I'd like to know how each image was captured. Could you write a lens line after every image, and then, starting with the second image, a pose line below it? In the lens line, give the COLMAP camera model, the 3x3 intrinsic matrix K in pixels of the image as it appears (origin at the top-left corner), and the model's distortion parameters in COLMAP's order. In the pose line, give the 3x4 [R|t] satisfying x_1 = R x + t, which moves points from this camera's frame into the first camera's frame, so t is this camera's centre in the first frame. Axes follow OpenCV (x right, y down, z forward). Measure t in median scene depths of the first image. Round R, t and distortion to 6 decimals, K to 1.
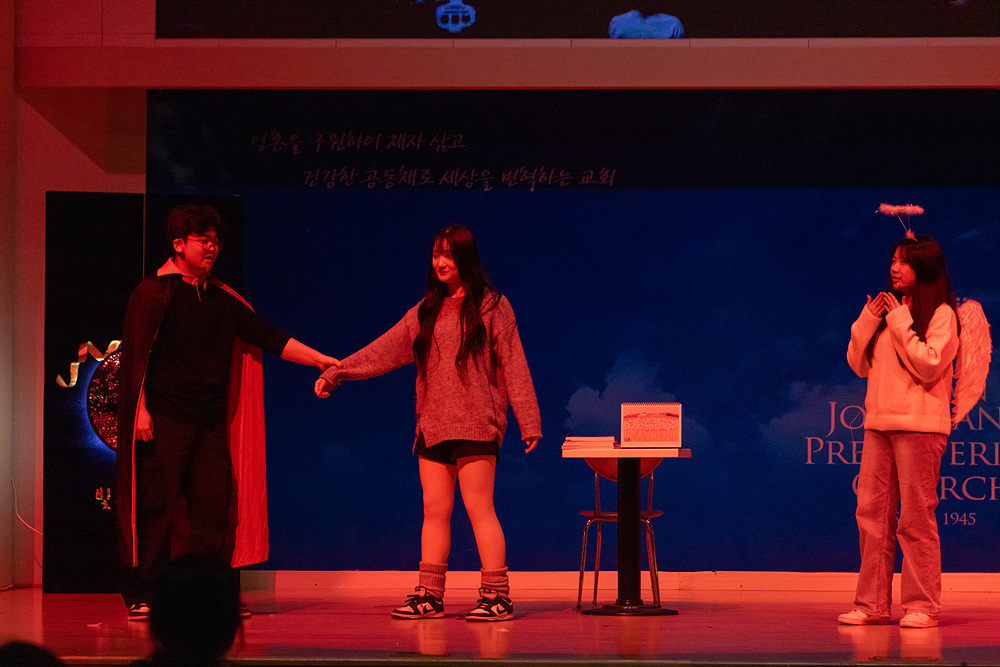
lens RADIAL K [[3672.5, 0, 498.3], [0, 3672.5, 335.3], [0, 0, 1]] dist [-0.045666, 0.000000]
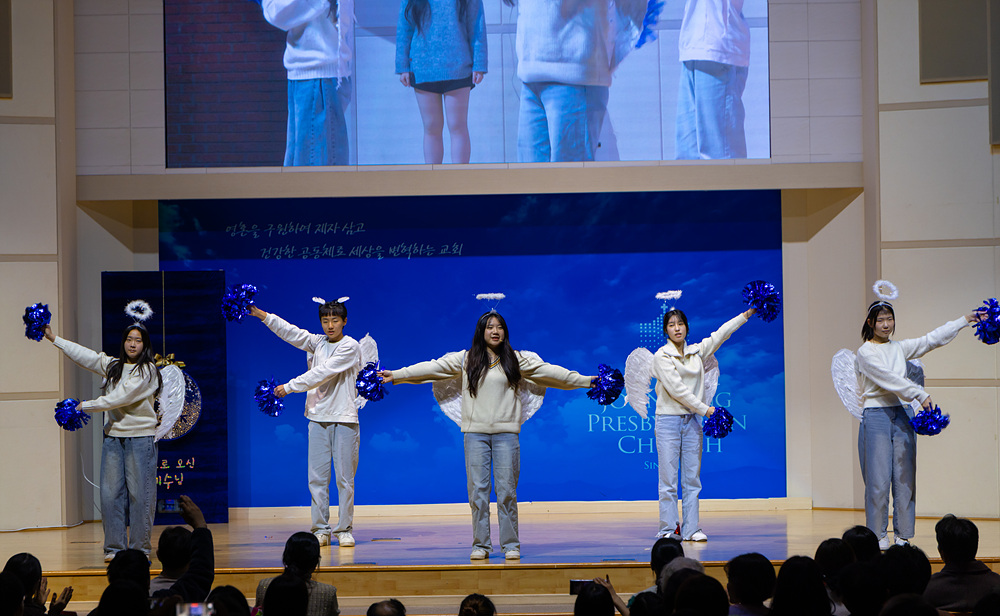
lens RADIAL K [[3179.9, 0, 493.5], [0, 3179.9, 309.5], [0, 0, 1]] dist [-0.061229, 0.000000]
pose [[0.998857, -0.021276, 0.042802, -0.013288], [0.020699, 0.999690, 0.013863, -0.036301], [-0.043084, -0.012961, 0.998987, -0.346926]]
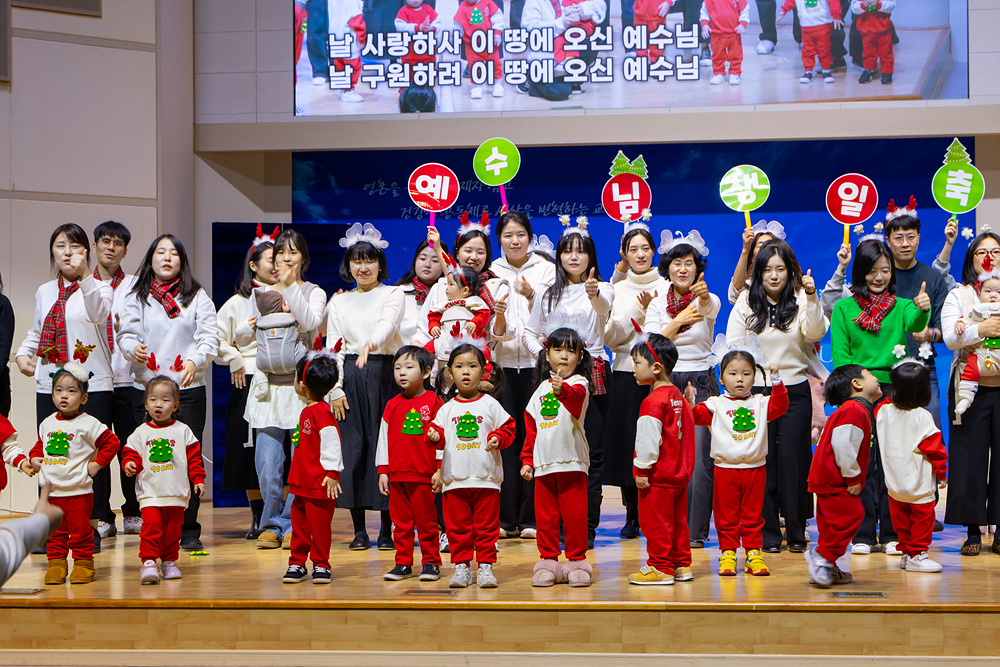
lens RADIAL K [[1789.8, 0, 502.0], [0, 1789.8, 335.3], [0, 0, 1]] dist [0.035787, 0.000000]
pose [[0.998526, -0.014080, -0.052413, 0.022718], [0.013721, 0.999880, -0.007210, 0.010690], [0.052509, 0.006480, 0.998599, 0.309879]]
